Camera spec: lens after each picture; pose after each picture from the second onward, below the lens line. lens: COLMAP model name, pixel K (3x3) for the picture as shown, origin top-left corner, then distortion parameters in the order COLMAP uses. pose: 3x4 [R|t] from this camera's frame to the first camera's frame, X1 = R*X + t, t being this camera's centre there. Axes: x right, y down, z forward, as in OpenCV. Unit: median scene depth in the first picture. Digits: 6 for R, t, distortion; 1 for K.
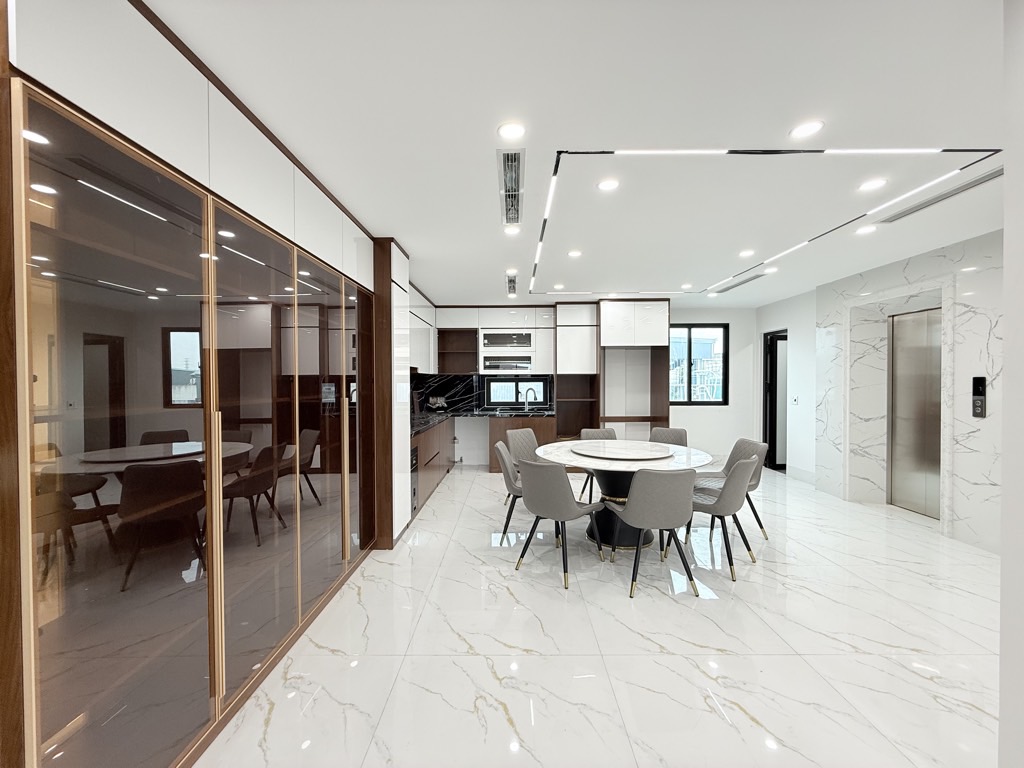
lens RADIAL K [[407.9, 0, 512.0], [0, 407.9, 384.0], [0, 0, 1]] dist [-0.001877, 0.000066]
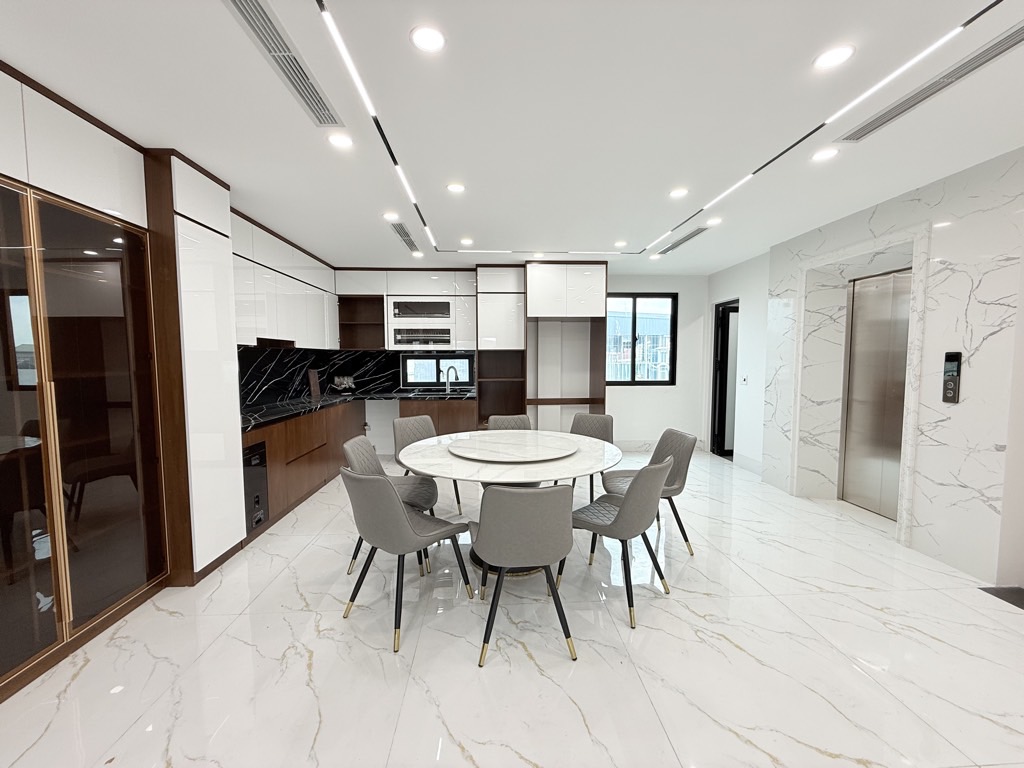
lens RADIAL K [[407.9, 0, 512.0], [0, 407.9, 384.0], [0, 0, 1]] dist [-0.001877, 0.000066]
pose [[0.998291, -0.003149, 0.058346, 0.136640], [-0.000031, 0.998518, 0.054425, 0.000849], [-0.058431, -0.054334, 0.996812, 0.144675]]
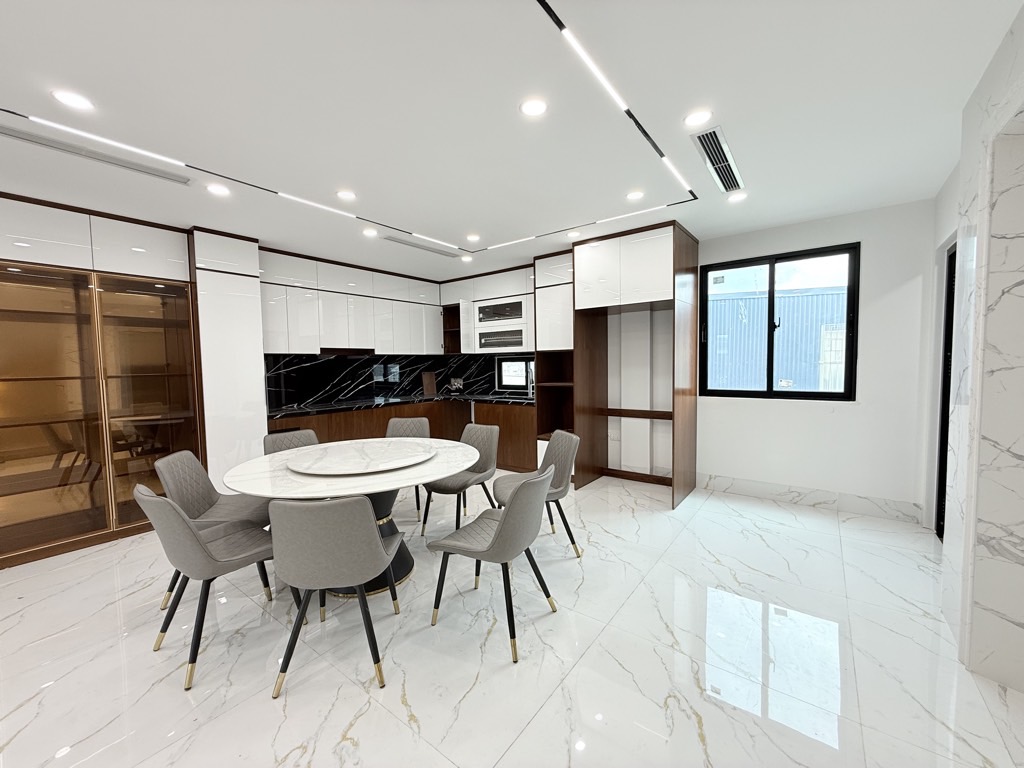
lens RADIAL K [[407.9, 0, 512.0], [0, 407.9, 384.0], [0, 0, 1]] dist [-0.001877, 0.000066]
pose [[0.801140, 0.020198, -0.598136, 0.561392], [0.010332, 0.998815, 0.047567, 0.001198], [0.598388, -0.044288, 0.799981, 0.361548]]
